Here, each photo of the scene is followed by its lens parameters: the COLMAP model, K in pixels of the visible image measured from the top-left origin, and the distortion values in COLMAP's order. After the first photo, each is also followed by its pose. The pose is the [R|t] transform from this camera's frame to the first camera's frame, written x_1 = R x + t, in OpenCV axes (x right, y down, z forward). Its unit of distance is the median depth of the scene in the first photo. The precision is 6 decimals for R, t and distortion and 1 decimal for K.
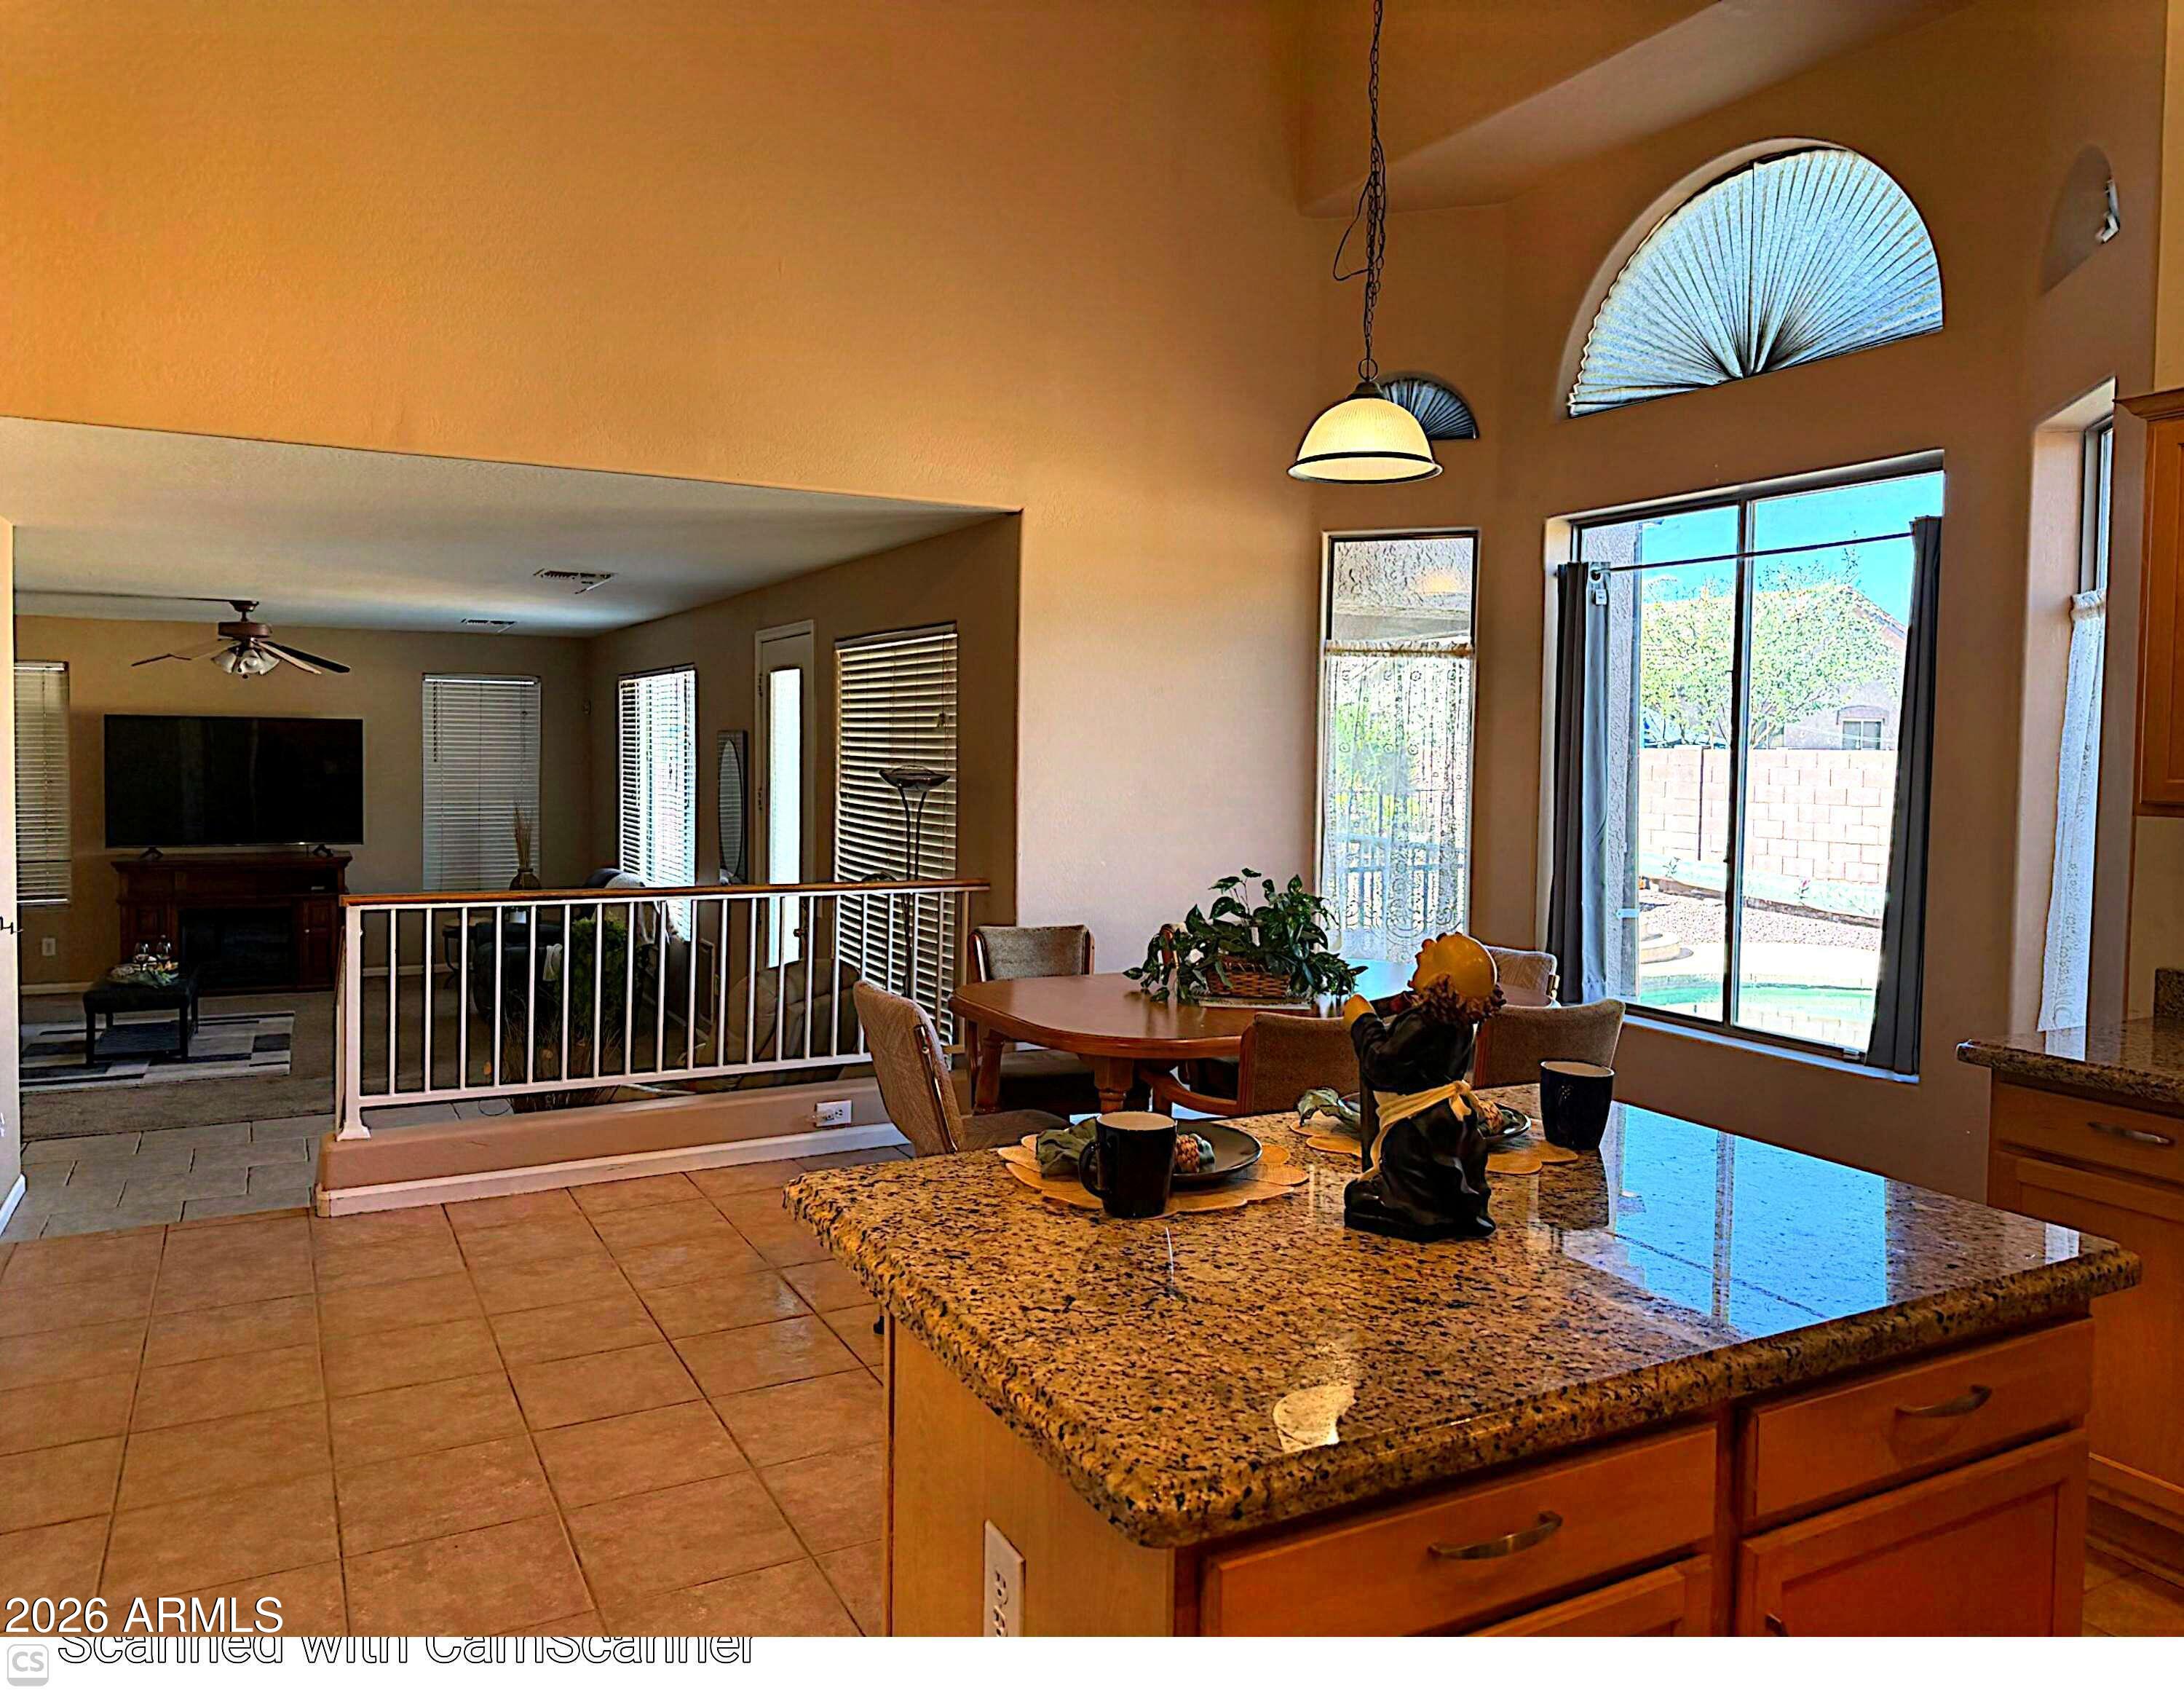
lens RADIAL K [[1559.7, 0, 1094.8], [0, 1559.7, 798.9], [0, 0, 1]] dist [0.039144, 0.001000]
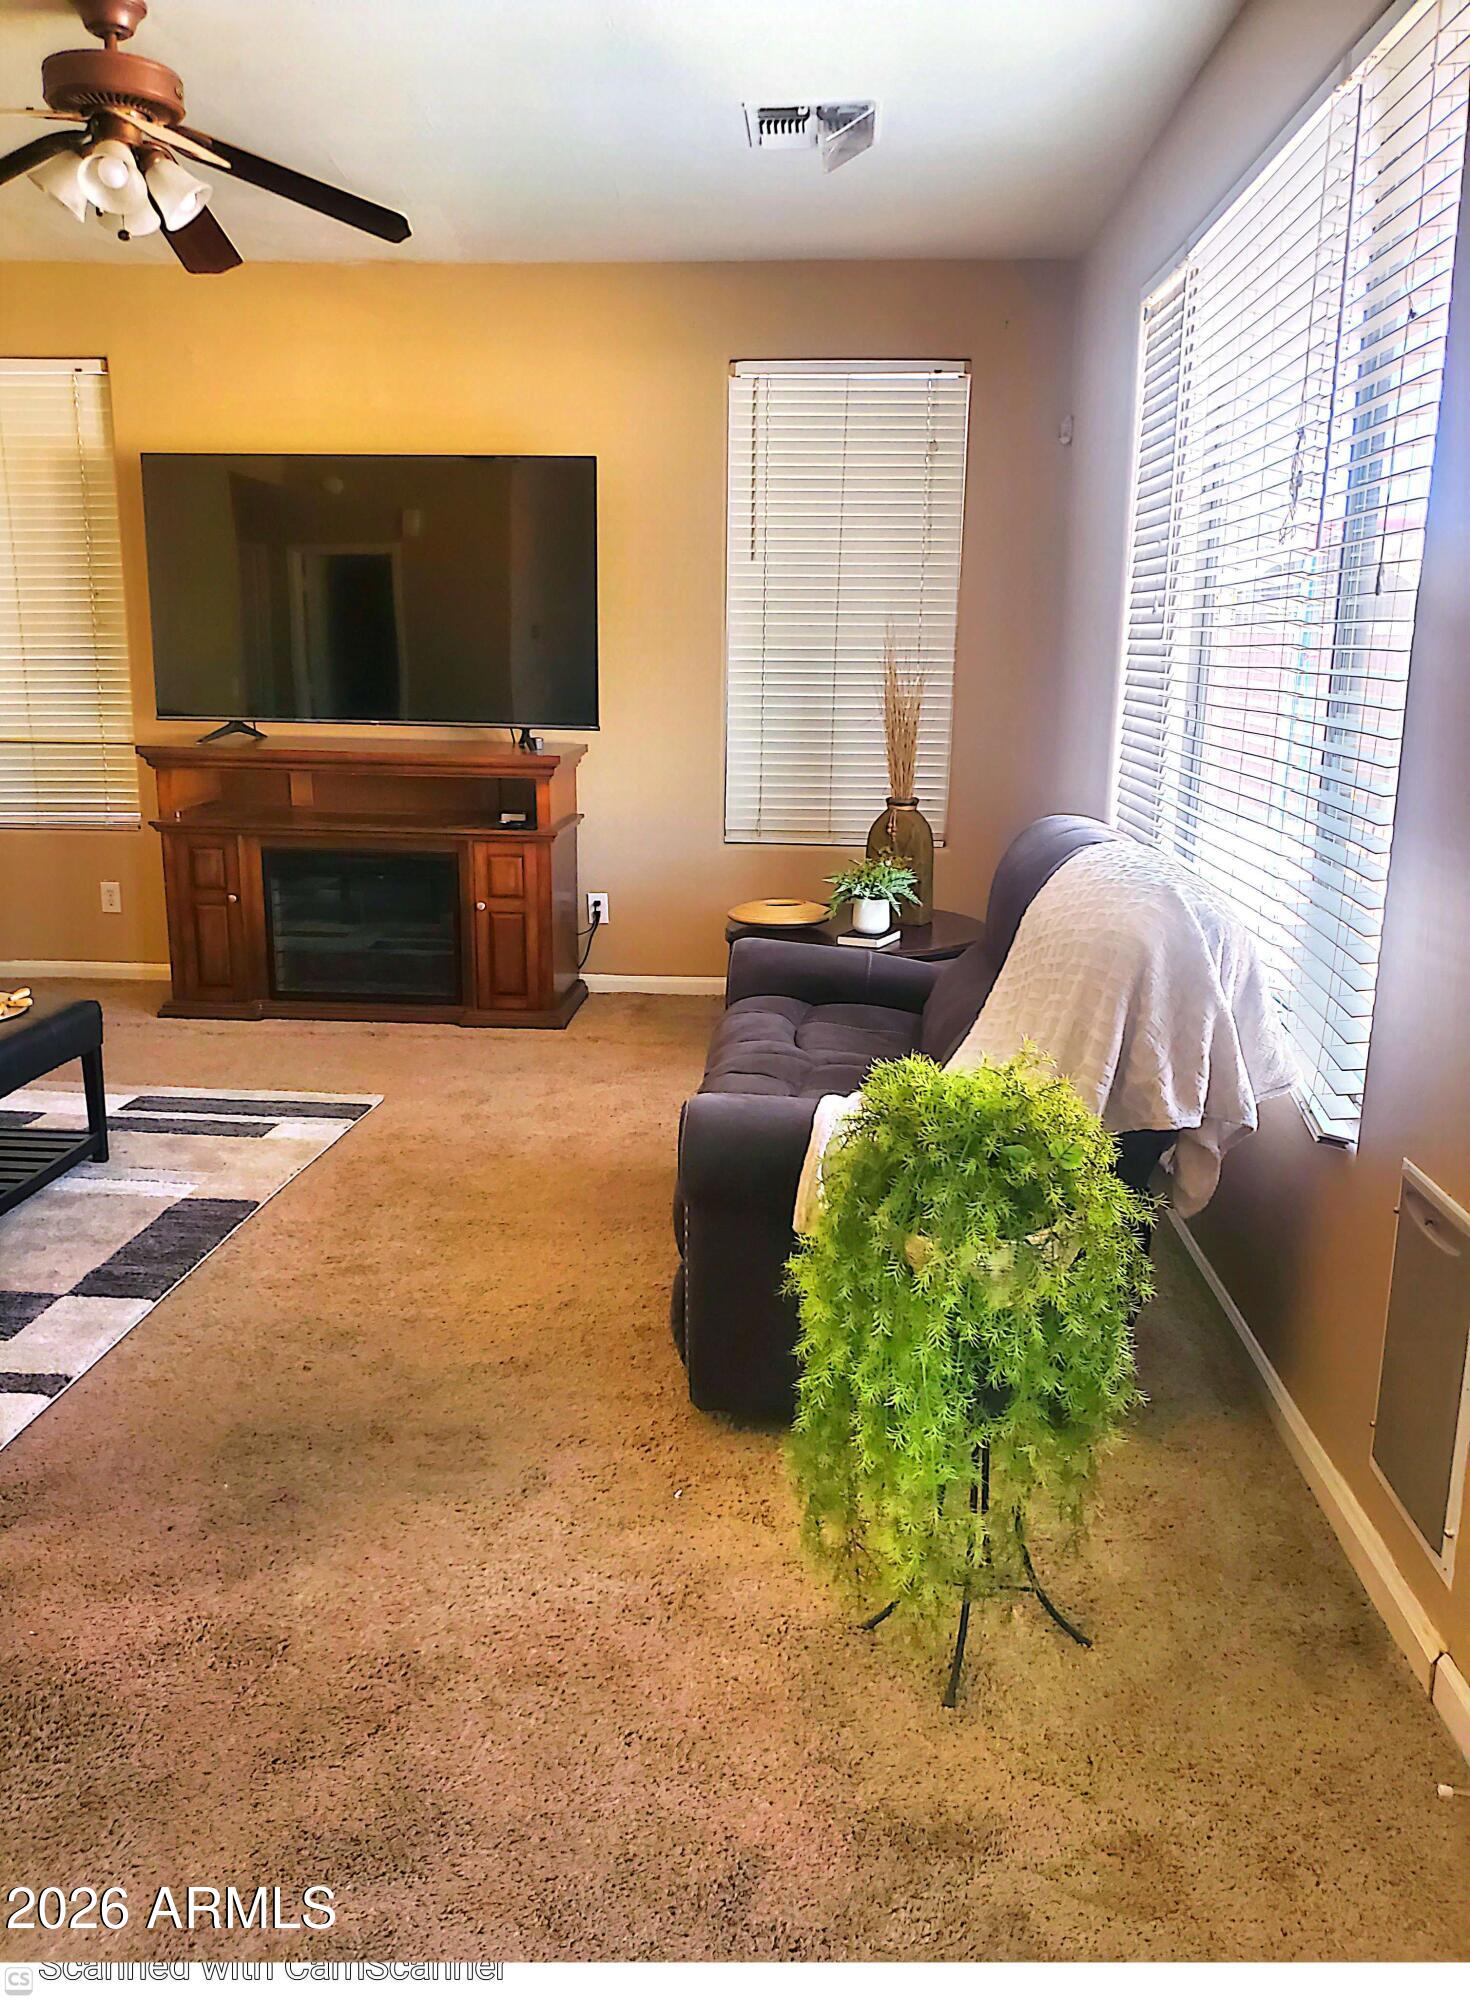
lens RADIAL K [[1557.9, 0, 731.0], [0, 1557.9, 1020.8], [0, 0, 1]] dist [-0.000154, 0.000207]
pose [[0.850003, 0.124912, -0.511754, -0.184854], [-0.025232, 0.980018, 0.197301, 0.021499], [0.526174, -0.154794, 0.836170, 0.633264]]
